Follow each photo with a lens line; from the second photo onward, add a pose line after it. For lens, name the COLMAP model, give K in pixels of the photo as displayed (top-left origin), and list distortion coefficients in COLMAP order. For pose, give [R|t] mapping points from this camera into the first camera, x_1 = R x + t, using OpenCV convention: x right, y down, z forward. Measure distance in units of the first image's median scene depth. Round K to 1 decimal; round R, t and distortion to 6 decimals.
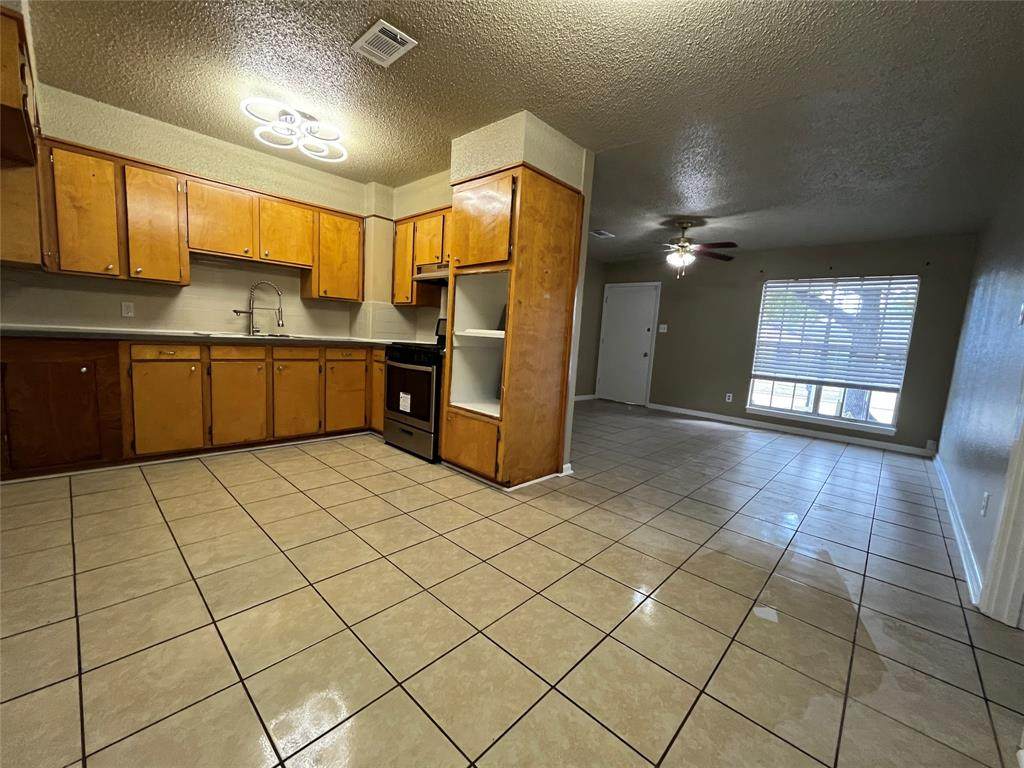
lens RADIAL K [[415.4, 0, 512.3], [0, 415.4, 385.0], [0, 0, 1]] dist [-0.002891, -0.000933]
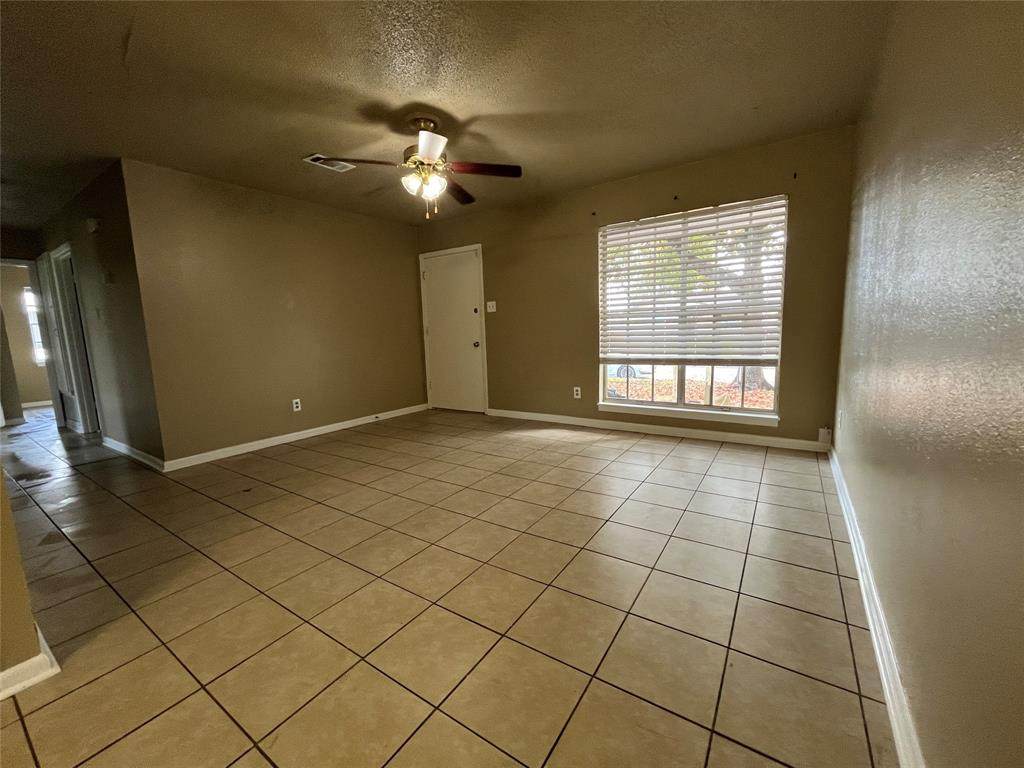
lens RADIAL K [[415.4, 0, 513.3], [0, 415.4, 385.9], [0, 0, 1]] dist [-0.002891, -0.000933]
pose [[0.981550, -0.119570, 0.149209, 0.524844], [0.116415, 0.992755, 0.029738, -0.027664], [-0.151683, -0.011819, 0.988358, 0.507152]]
